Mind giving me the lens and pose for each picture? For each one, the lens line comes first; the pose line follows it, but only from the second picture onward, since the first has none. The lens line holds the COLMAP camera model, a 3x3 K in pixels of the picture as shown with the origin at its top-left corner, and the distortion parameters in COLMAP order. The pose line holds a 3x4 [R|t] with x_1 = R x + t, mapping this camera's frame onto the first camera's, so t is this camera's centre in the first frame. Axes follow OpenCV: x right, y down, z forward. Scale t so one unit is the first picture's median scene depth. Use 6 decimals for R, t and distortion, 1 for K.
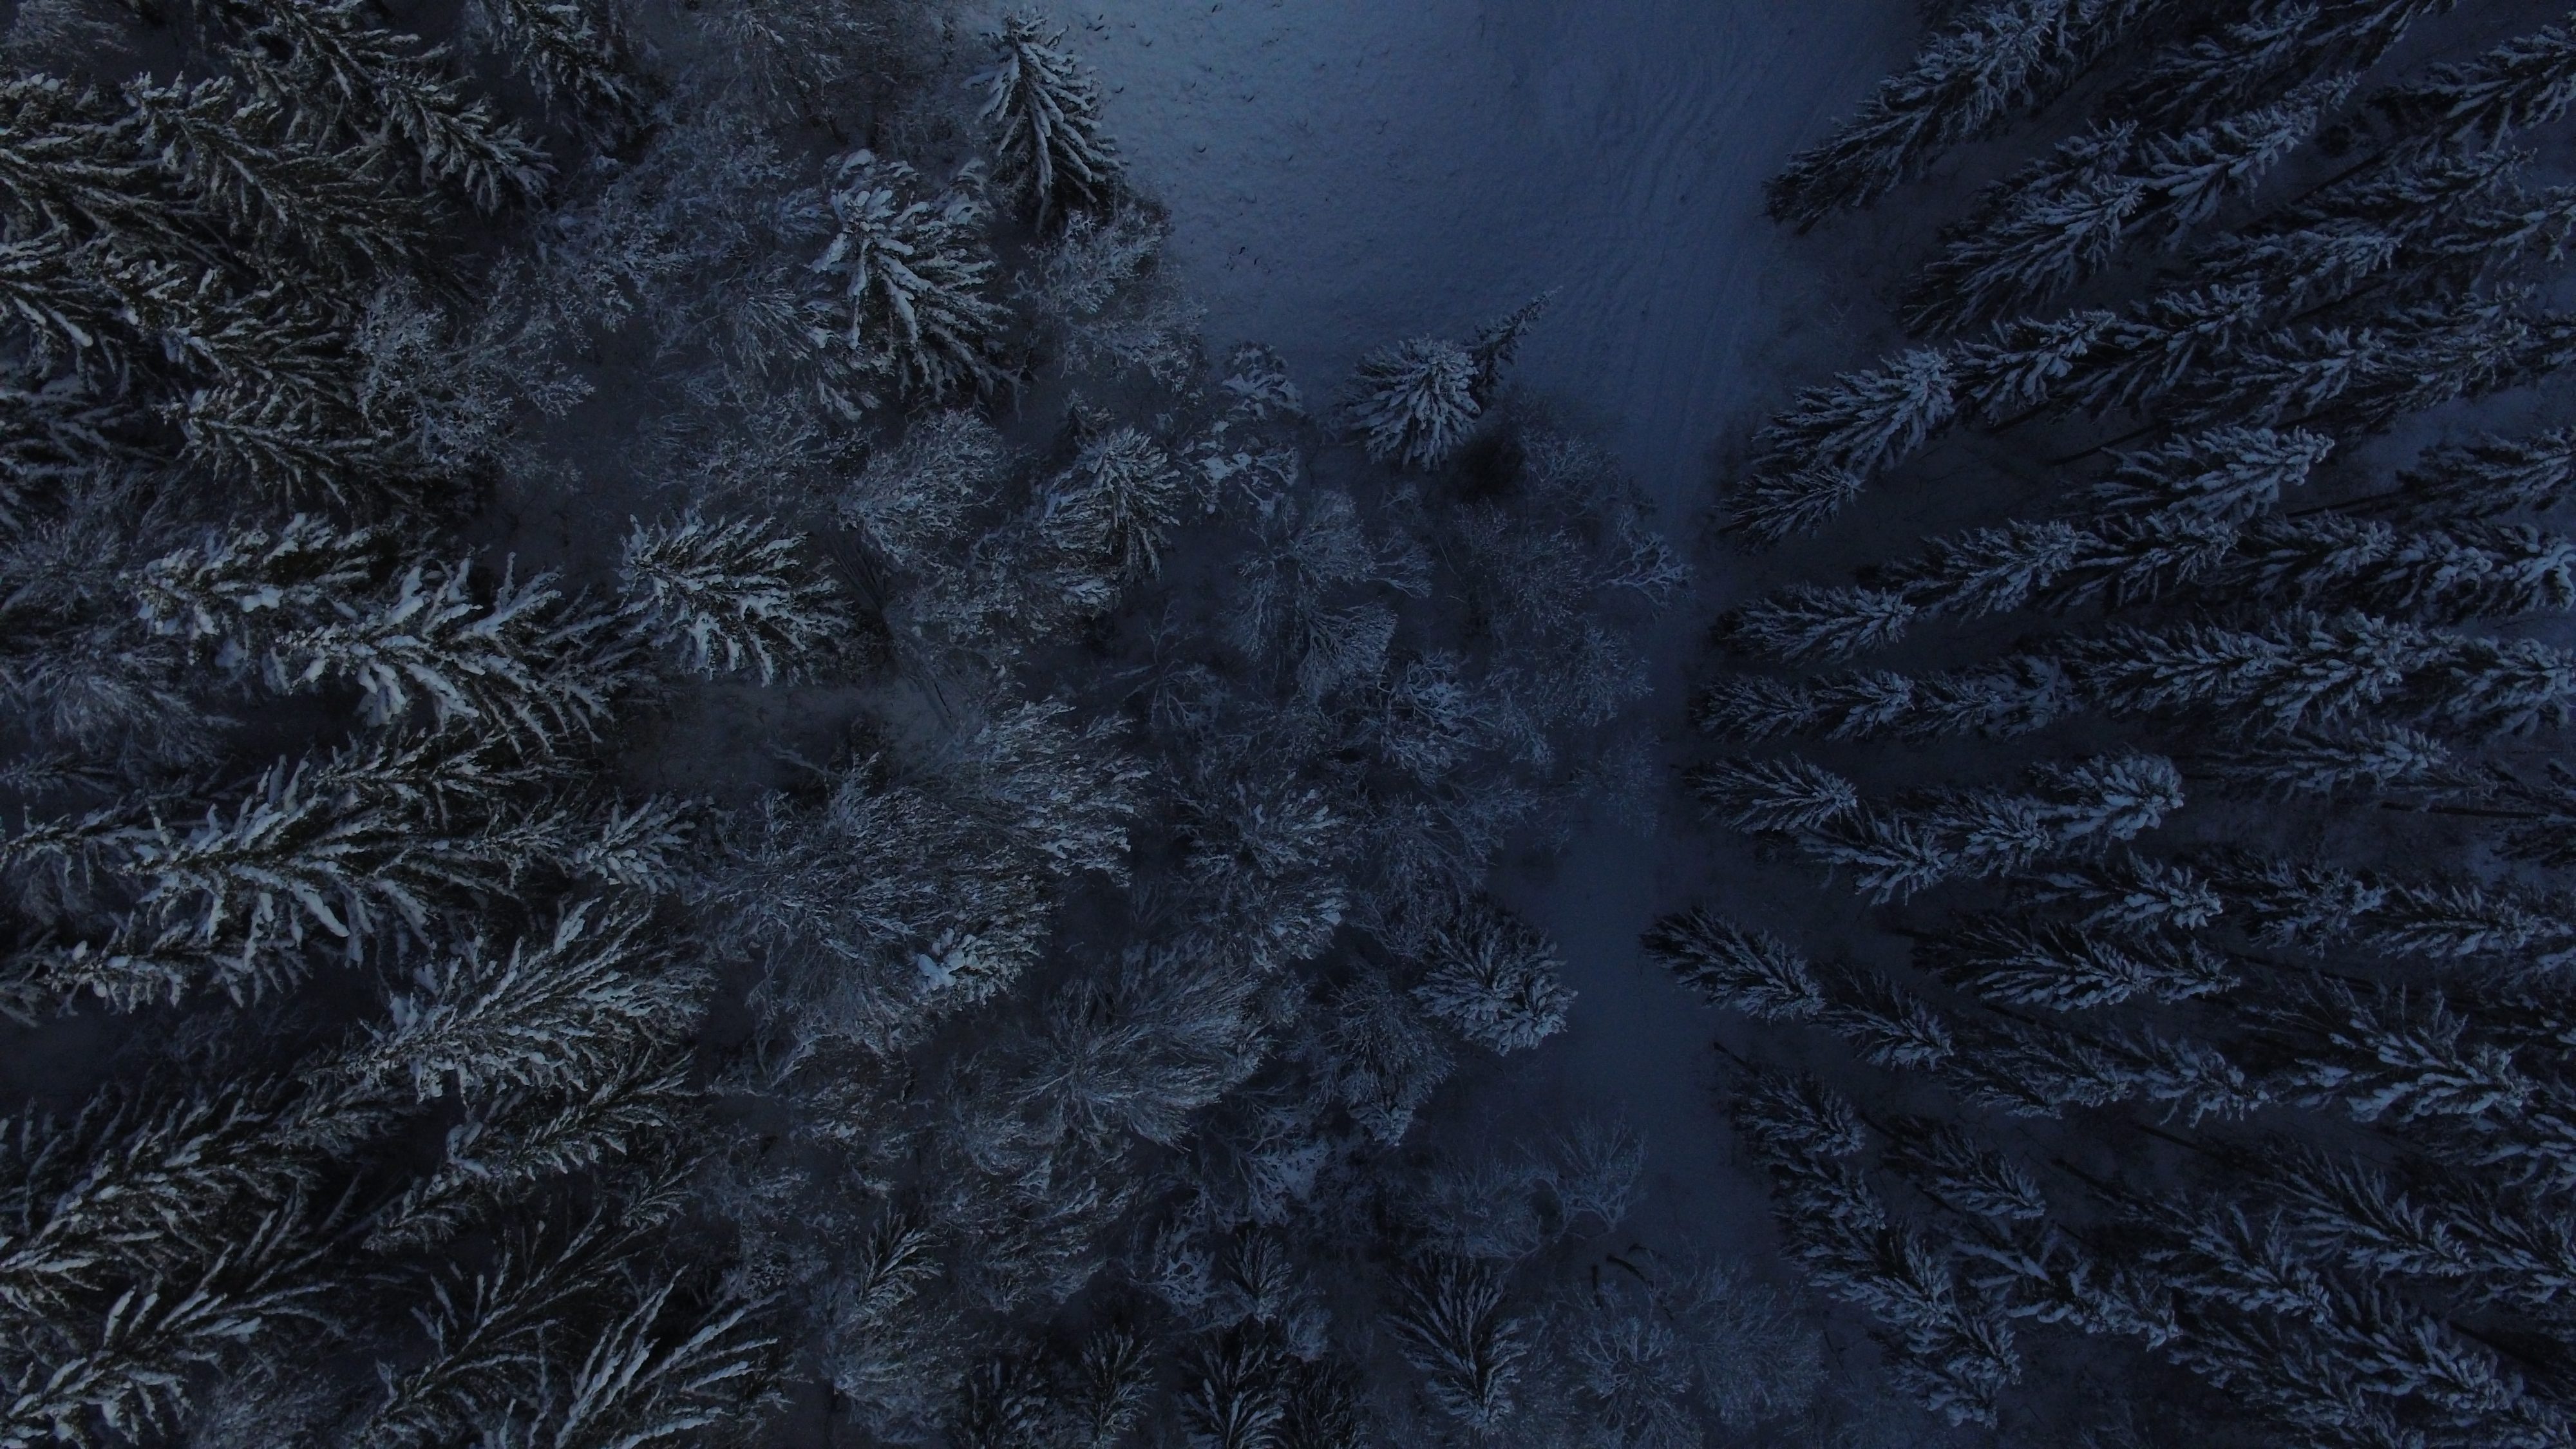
lens RADIAL K [[1706.8, 0, 1260.9], [0, 1706.8, 719.5], [0, 0, 1]] dist [-0.134121, 0.077045]
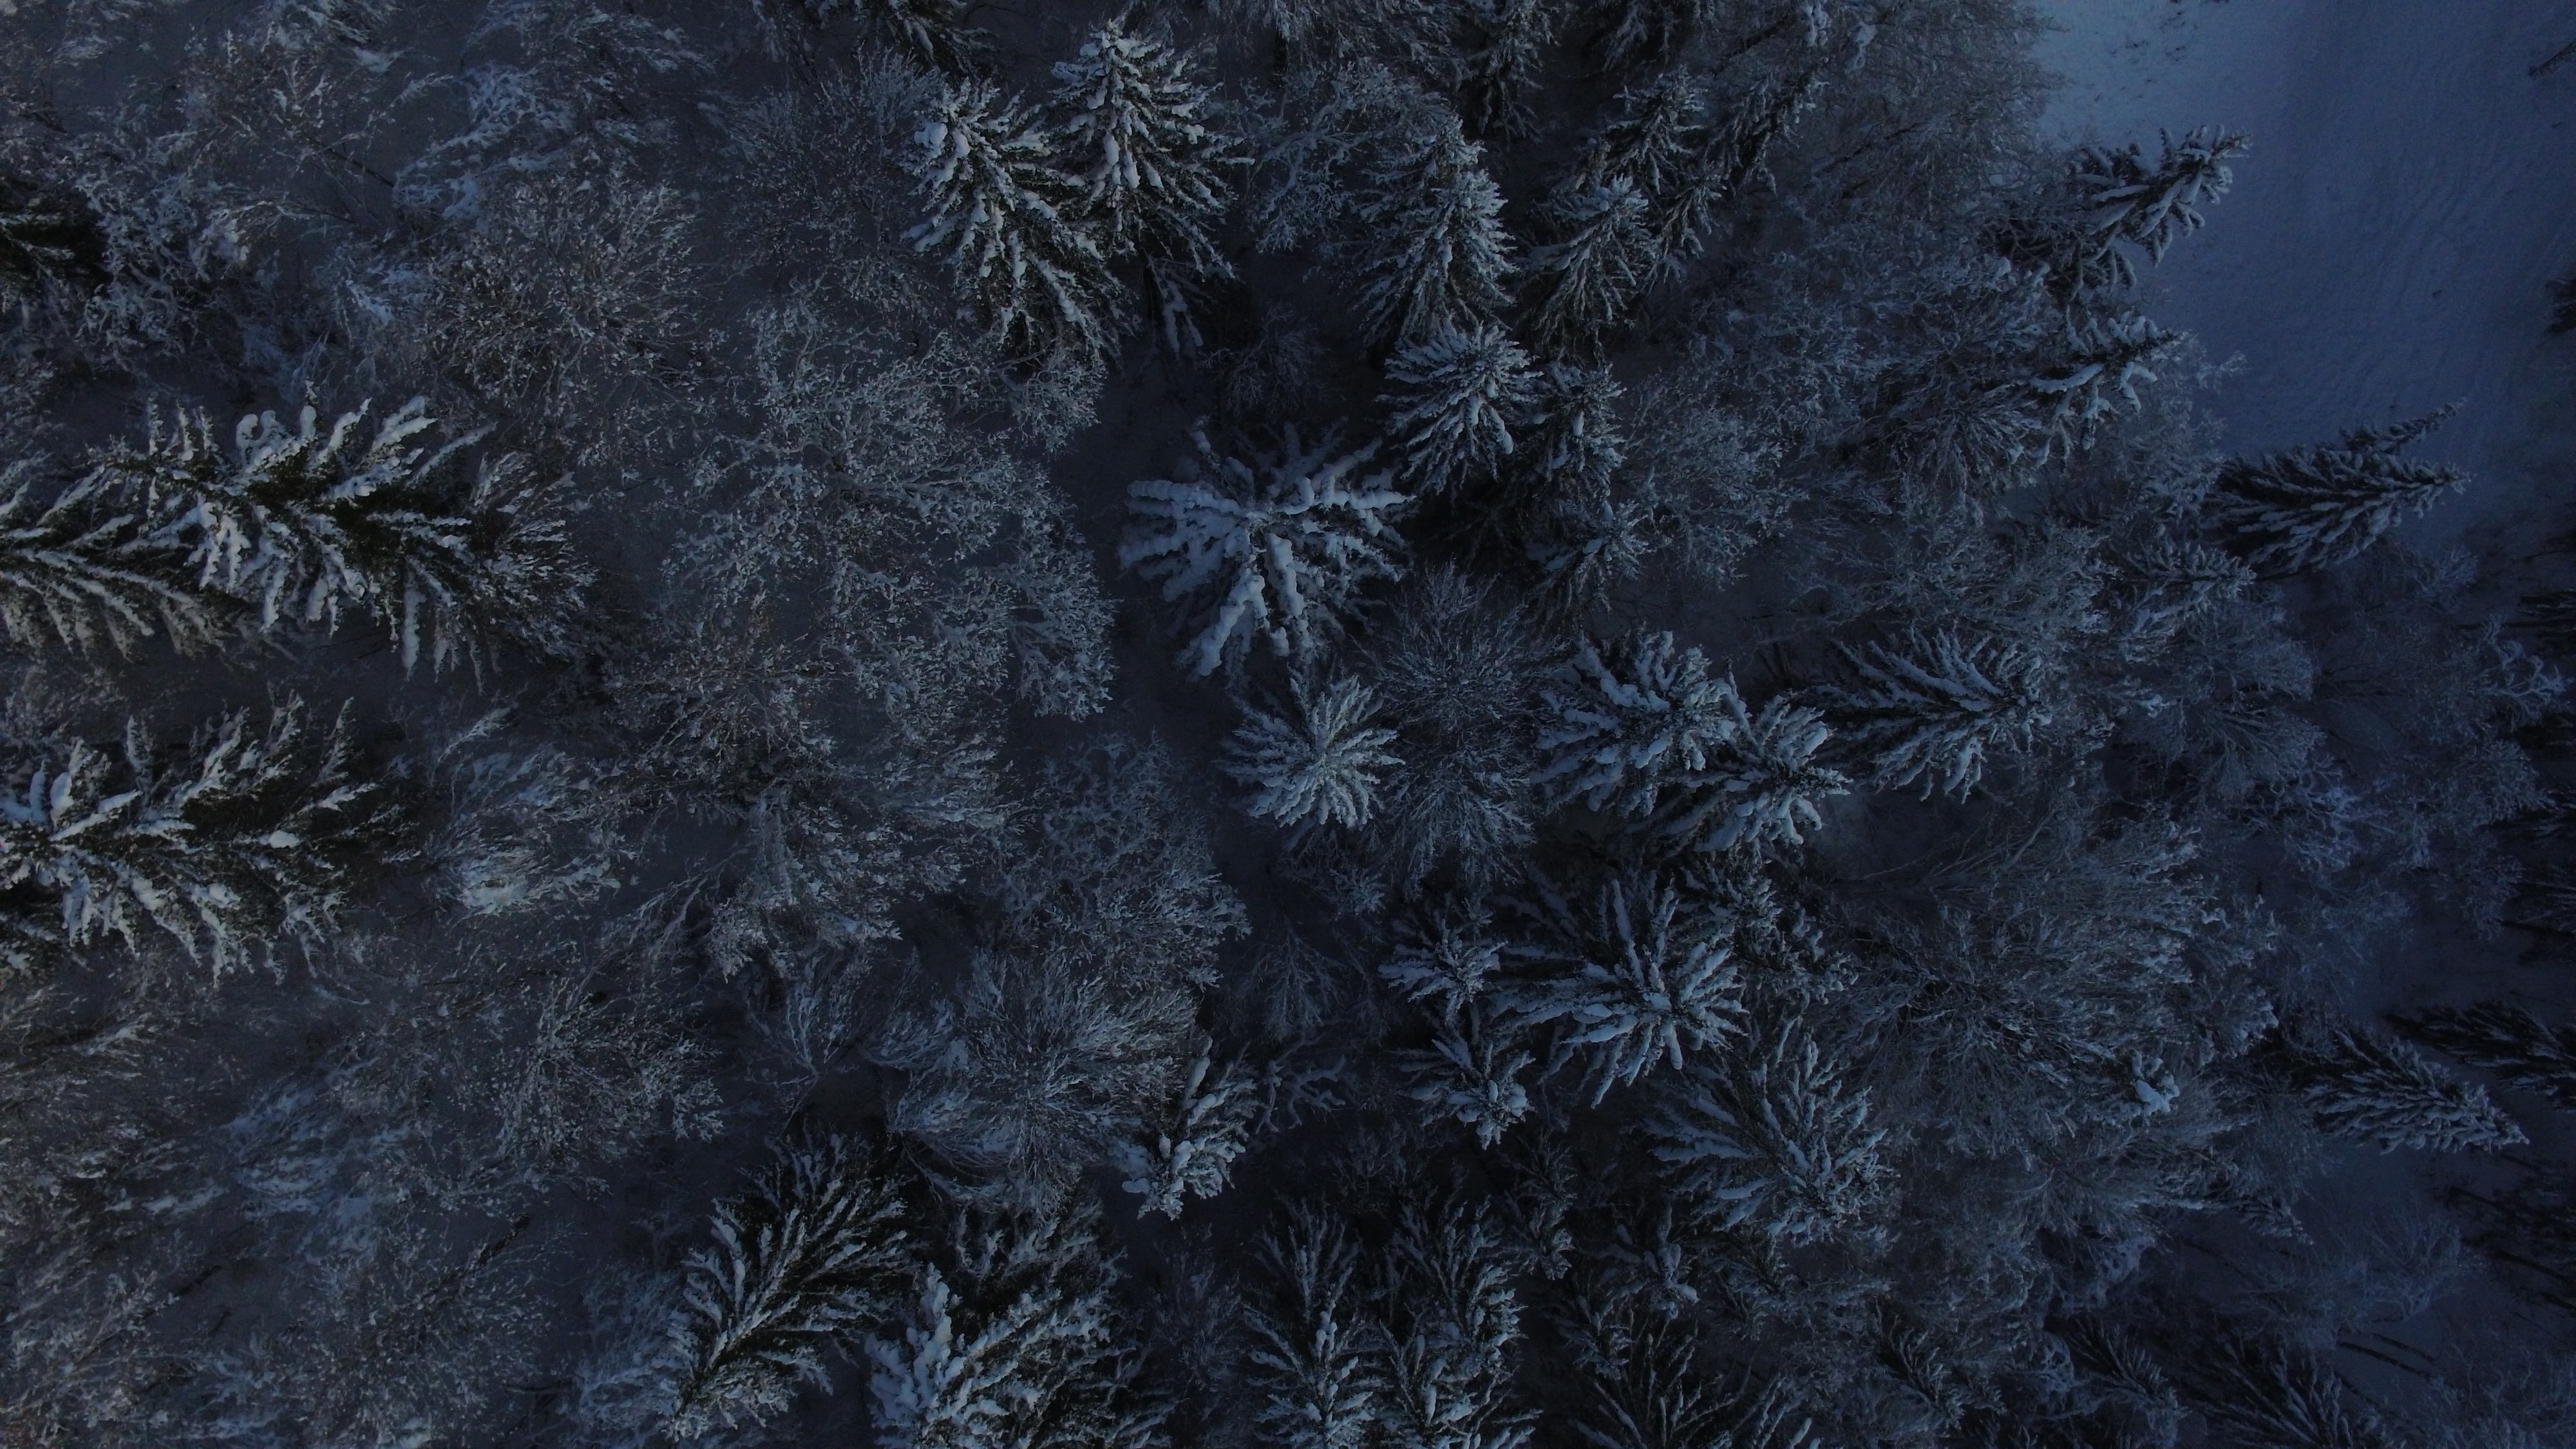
lens RADIAL K [[1706.8, 0, 1260.9], [0, 1706.8, 719.5], [0, 0, 1]] dist [-0.134121, 0.077045]
pose [[0.999080, 0.033895, -0.026285, -0.507723], [-0.033664, 0.999391, 0.009175, -0.048712], [0.026580, -0.008282, 0.999612, 0.007177]]
